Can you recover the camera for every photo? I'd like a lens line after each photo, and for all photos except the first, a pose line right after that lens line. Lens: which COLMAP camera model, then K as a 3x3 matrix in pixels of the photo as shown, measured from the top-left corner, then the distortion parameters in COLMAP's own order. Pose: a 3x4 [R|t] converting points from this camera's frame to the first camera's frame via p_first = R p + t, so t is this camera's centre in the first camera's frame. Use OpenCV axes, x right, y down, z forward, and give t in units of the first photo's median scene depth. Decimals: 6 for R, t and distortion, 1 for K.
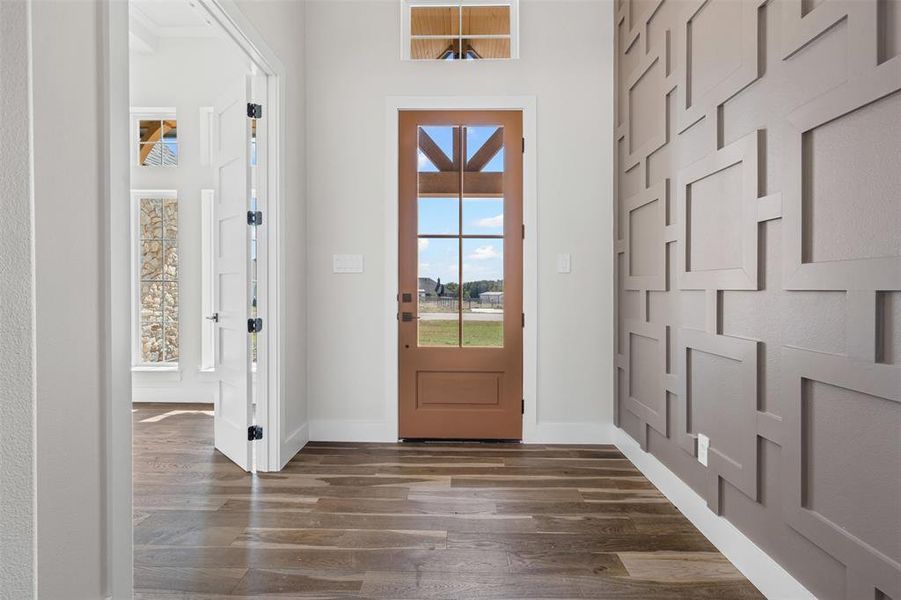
lens RADIAL K [[441.2, 0, 438.6], [0, 441.2, 293.4], [0, 0, 1]] dist [0.013336, 0.000272]
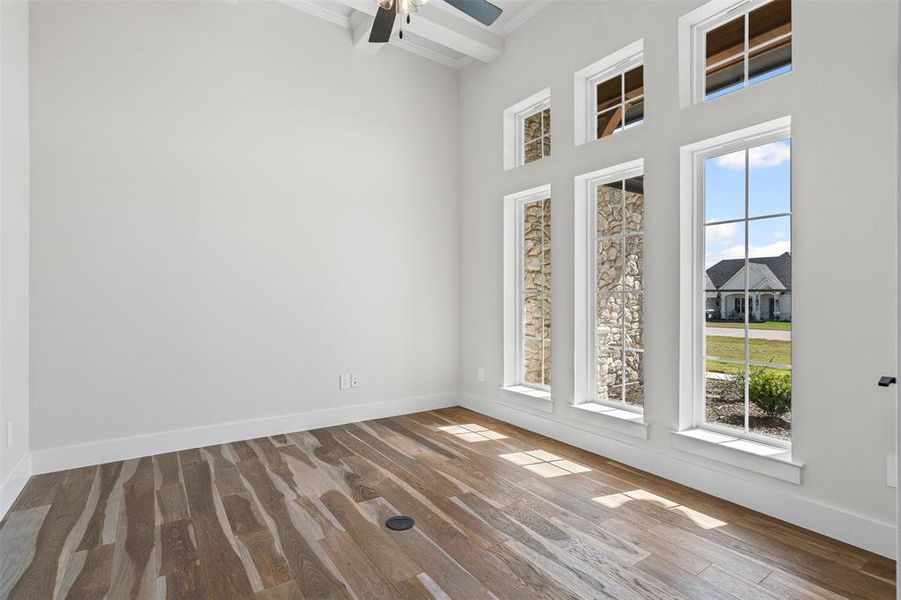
lens RADIAL K [[424.2, 0, 448.5], [0, 424.2, 301.4], [0, 0, 1]] dist [-0.001522, 0.000211]
pose [[0.593867, -0.001758, -0.804561, -0.155874], [-0.007810, 0.999938, -0.007950, -0.002666], [0.804525, 0.011005, 0.593817, 0.239439]]
